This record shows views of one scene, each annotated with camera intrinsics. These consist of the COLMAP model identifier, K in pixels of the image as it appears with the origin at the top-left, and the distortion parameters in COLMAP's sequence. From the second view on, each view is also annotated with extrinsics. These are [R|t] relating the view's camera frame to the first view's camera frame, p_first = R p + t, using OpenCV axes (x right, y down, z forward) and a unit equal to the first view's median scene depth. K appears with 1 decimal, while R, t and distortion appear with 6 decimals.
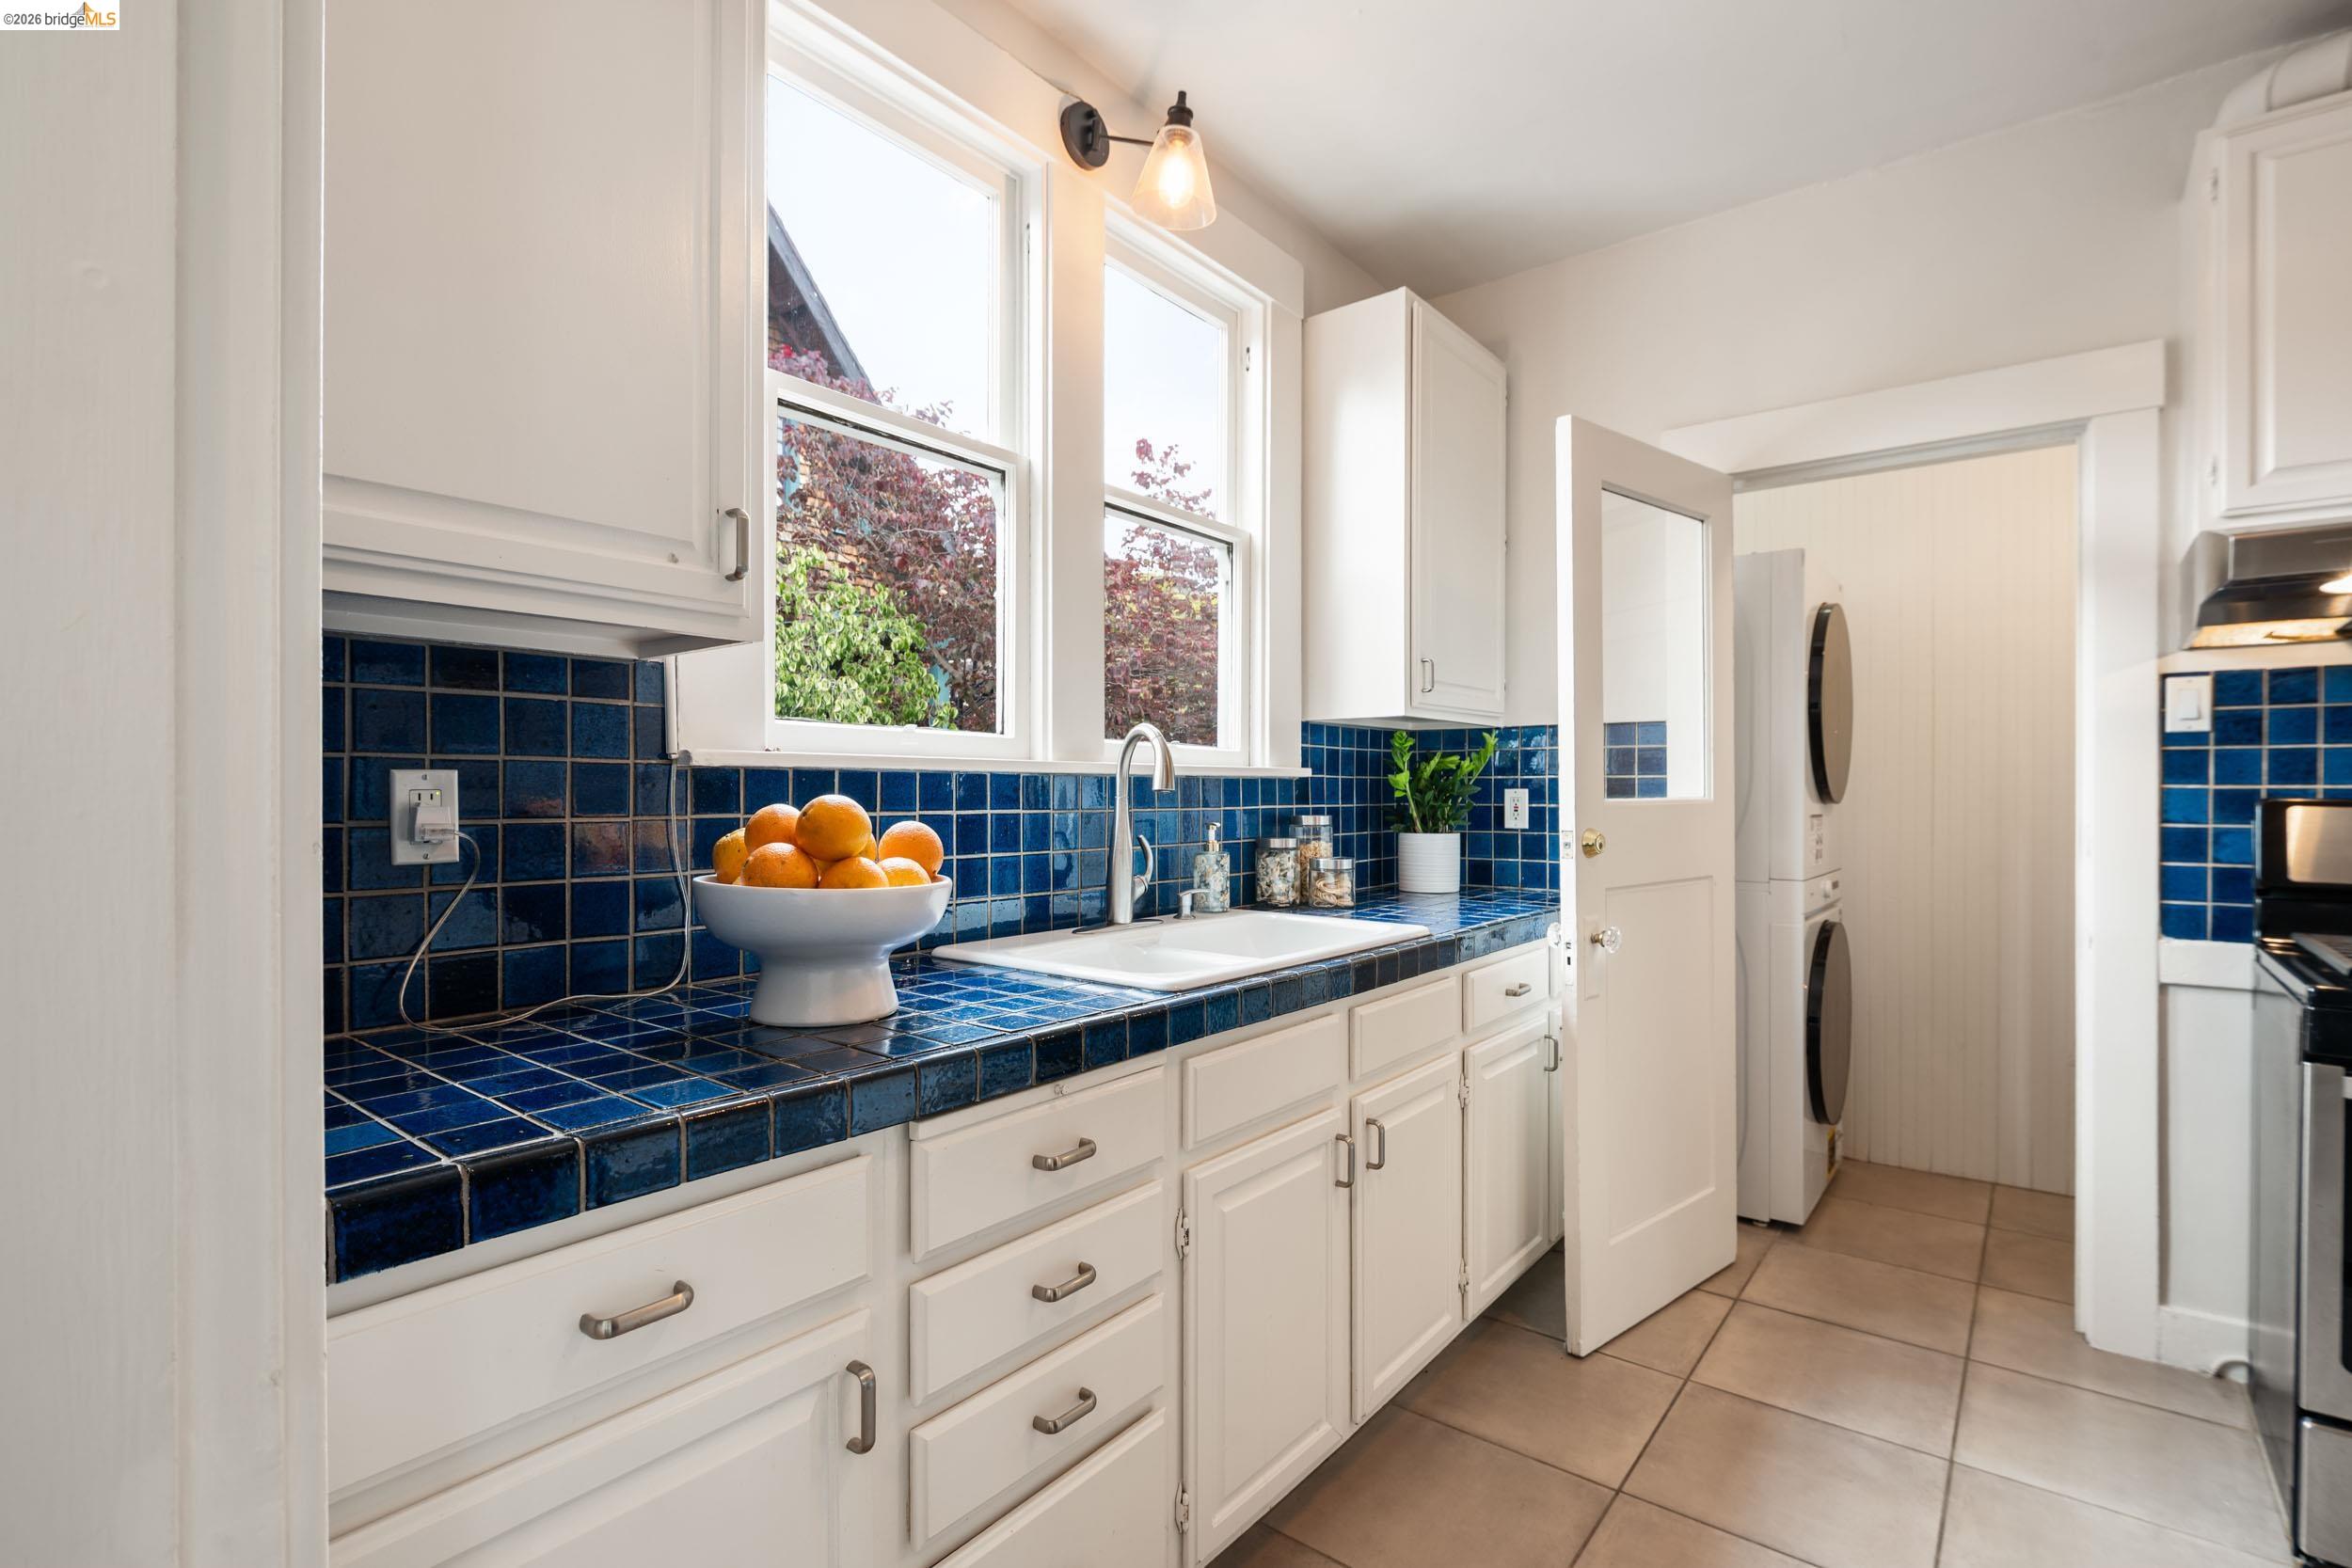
lens RADIAL K [[1037.3, 0, 1162.8], [0, 1037.3, 791.4], [0, 0, 1]] dist [0.002681, -0.003540]
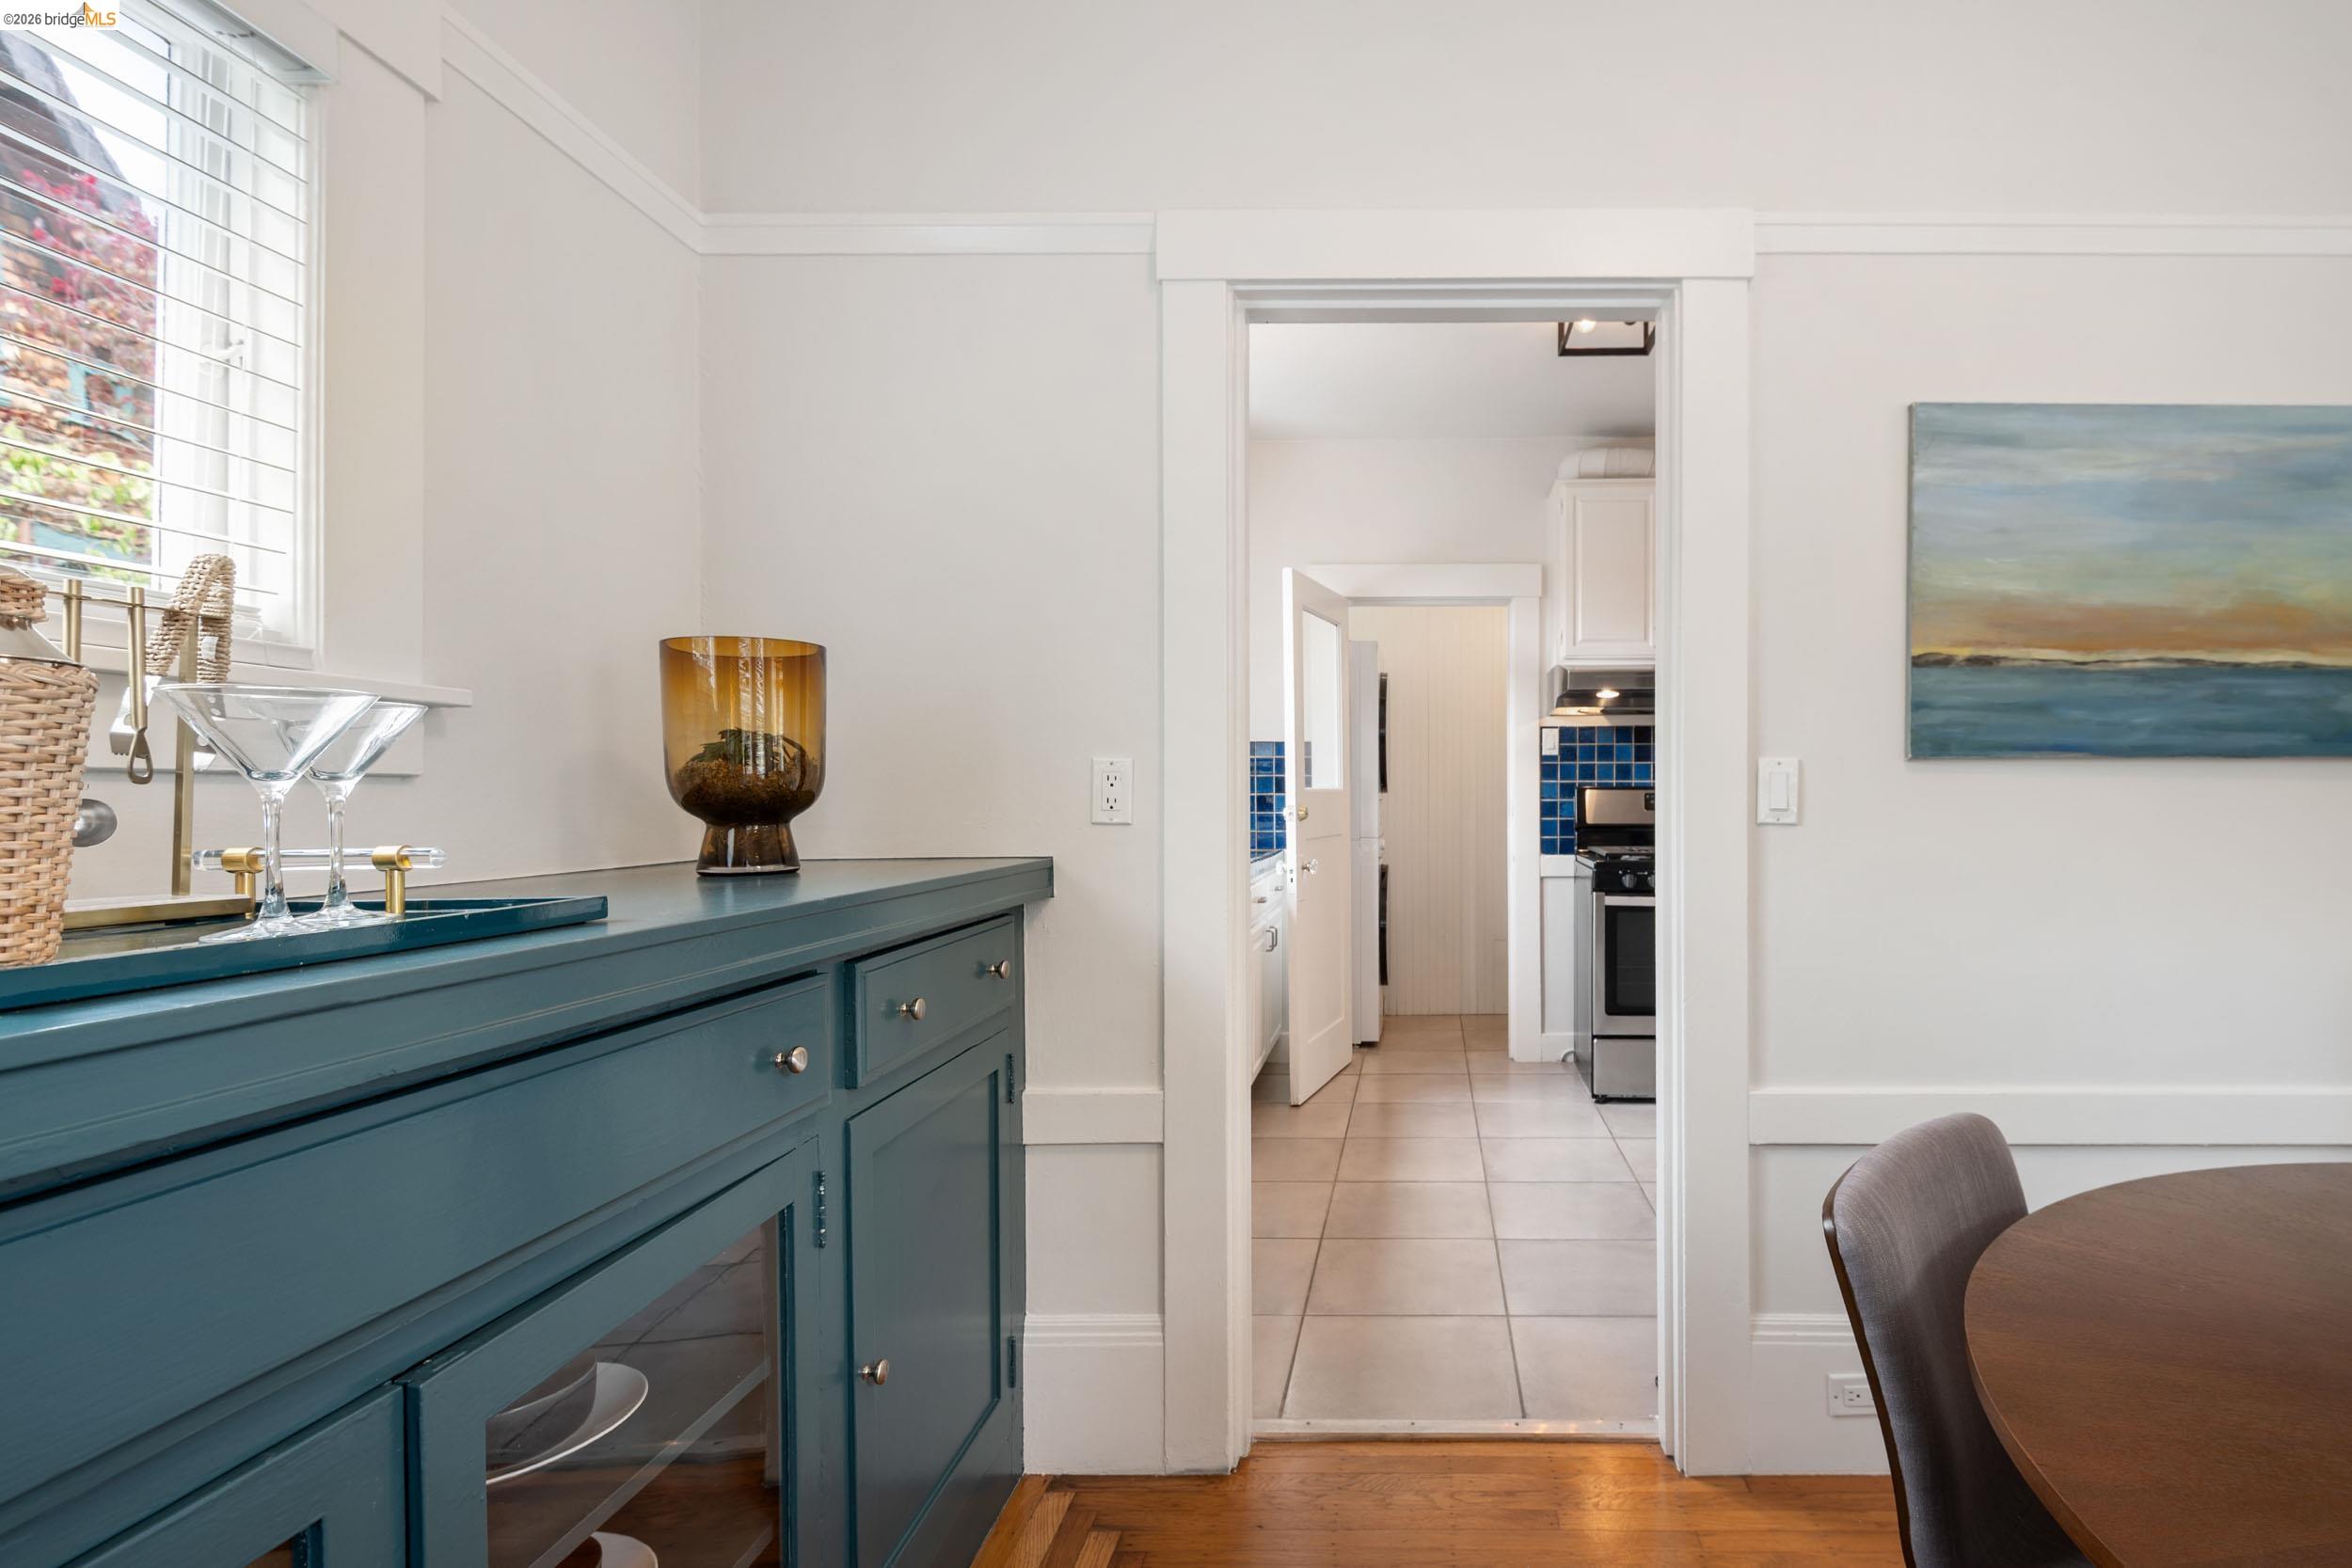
lens RADIAL K [[1087.3, 0, 1198.4], [0, 1087.3, 785.4], [0, 0, 1]] dist [0.004005, -0.007422]
pose [[0.879854, 0.000983, 0.475244, -0.678252], [0.002728, 0.999971, -0.007119, 0.017194], [-0.475237, 0.007560, 0.879825, -0.592215]]
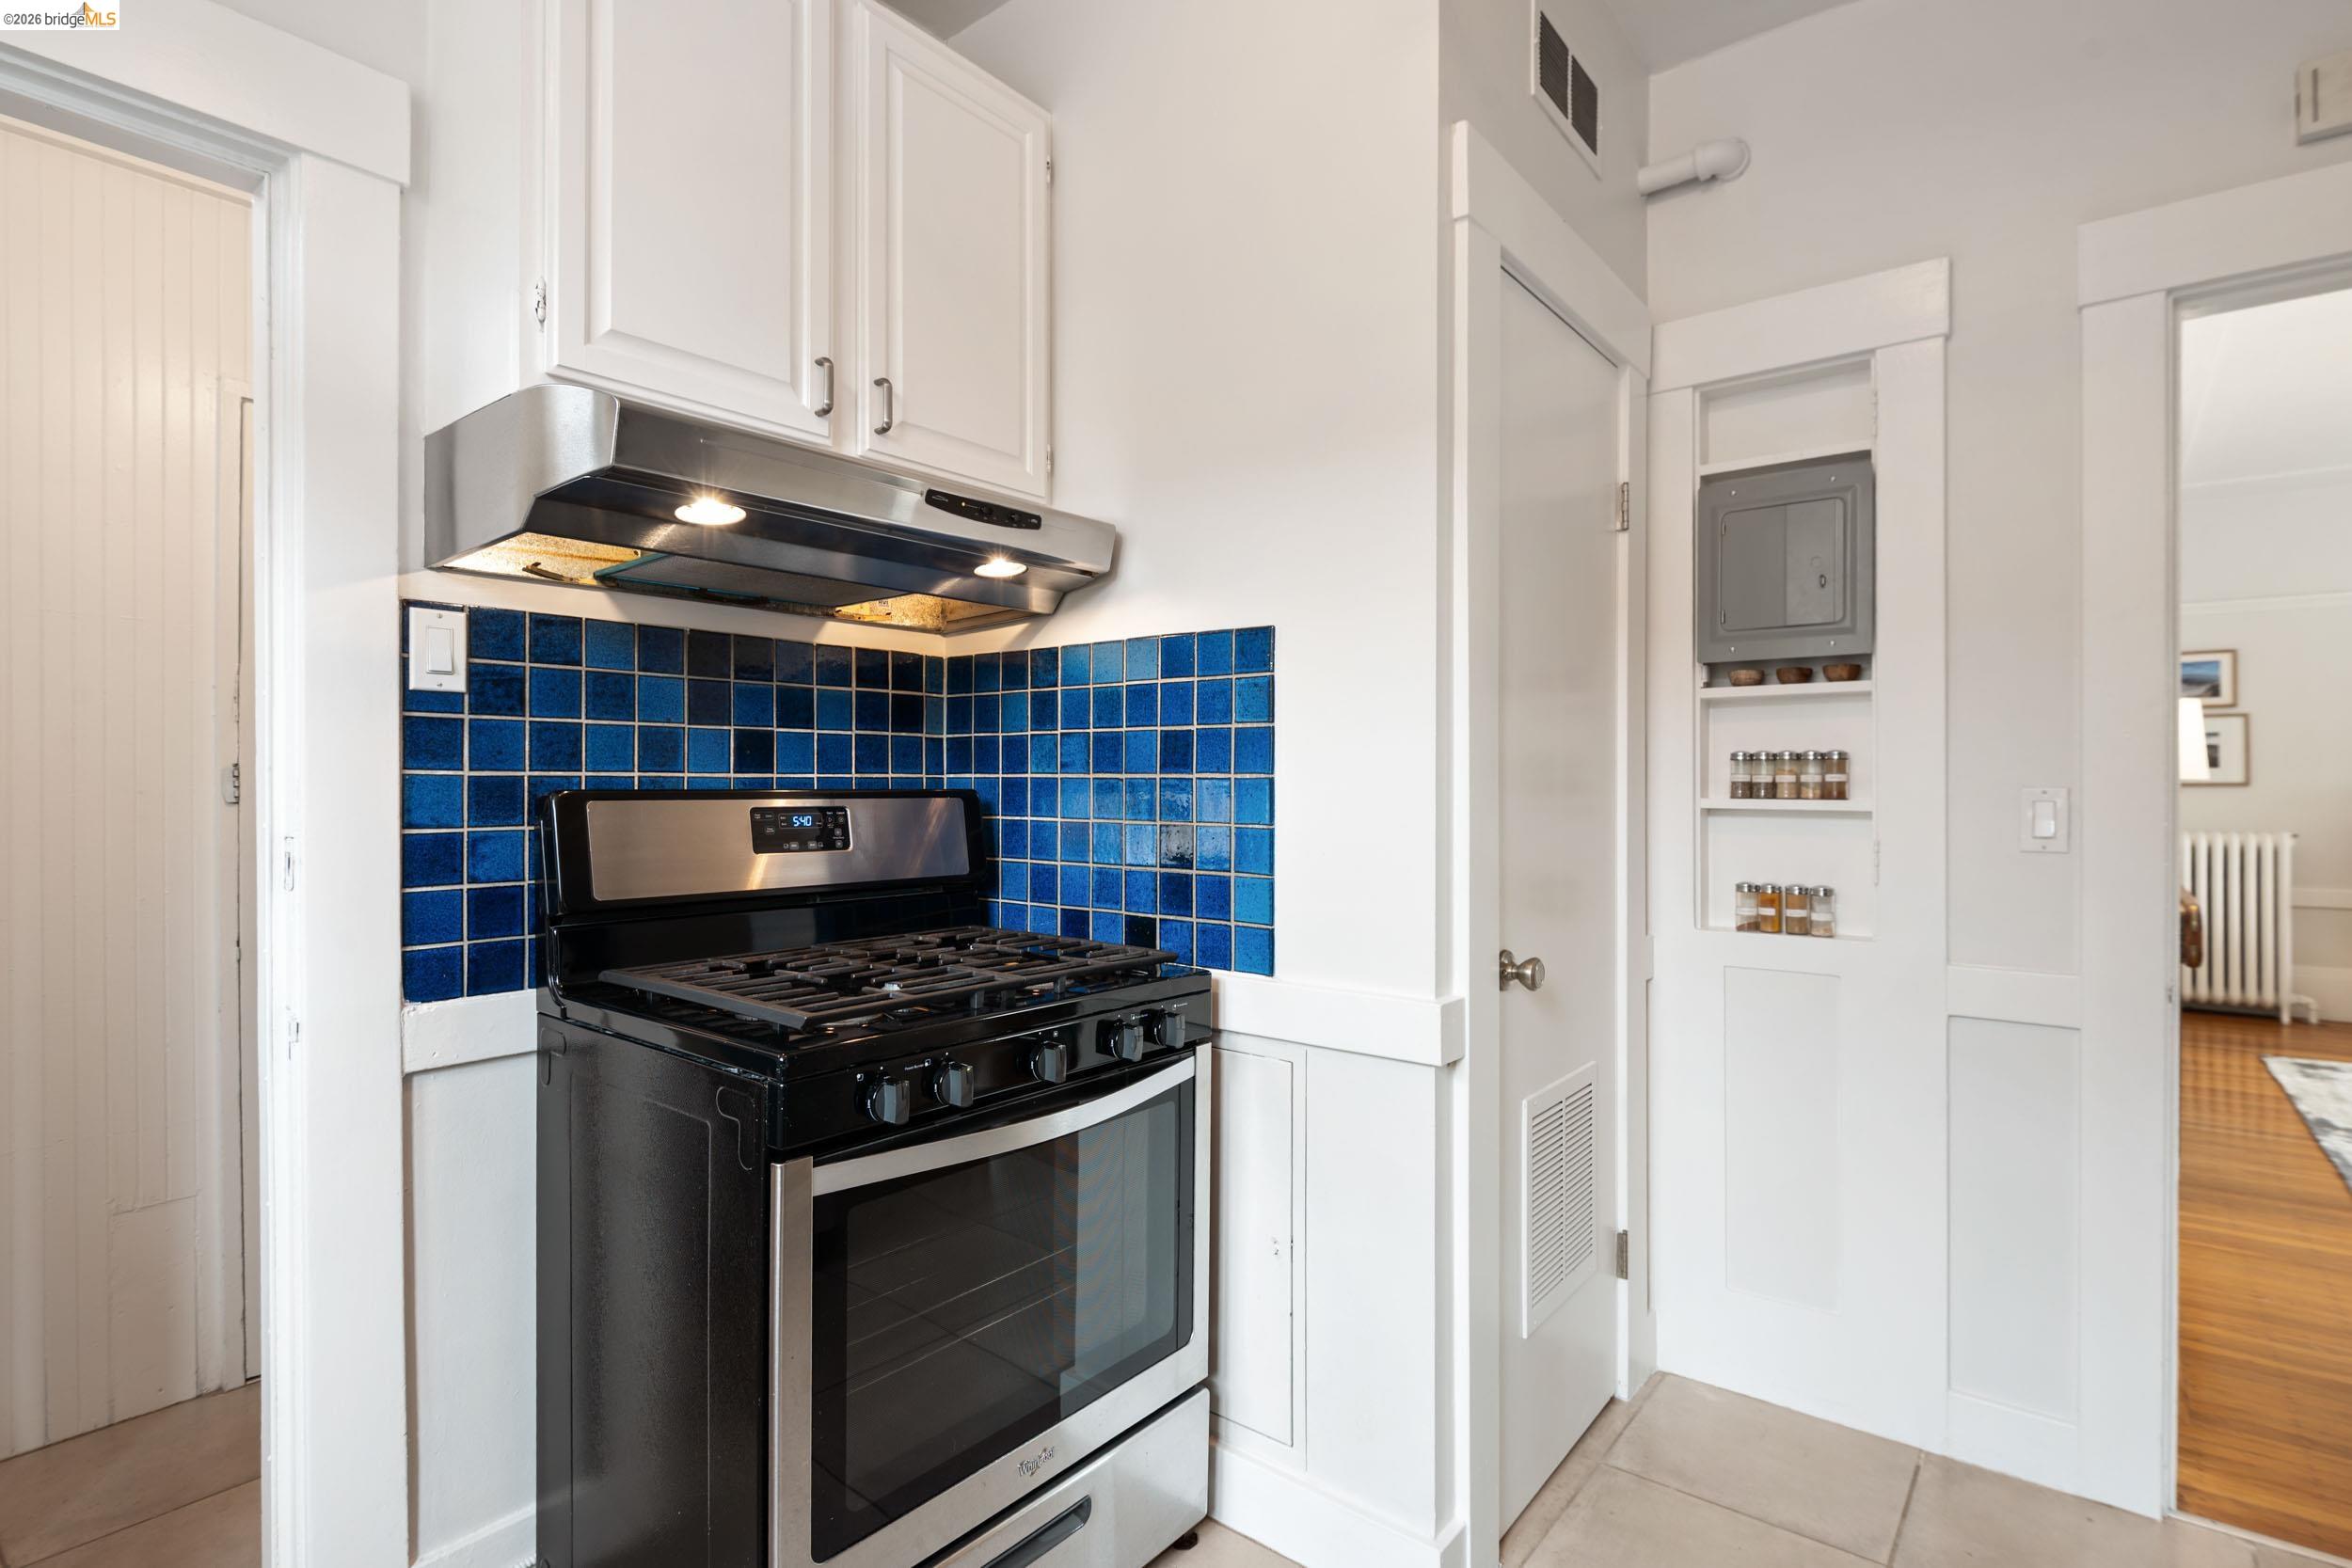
lens RADIAL K [[1169.1, 0, 1176.0], [0, 1169.1, 784.0], [0, 0, 1]] dist [-0.000529, 0.000168]
pose [[-0.021369, 0.000844, 0.999771, 0.221730], [-0.000351, 1.000000, -0.000852, 0.003190], [-0.999772, -0.000369, -0.021368, 0.540555]]
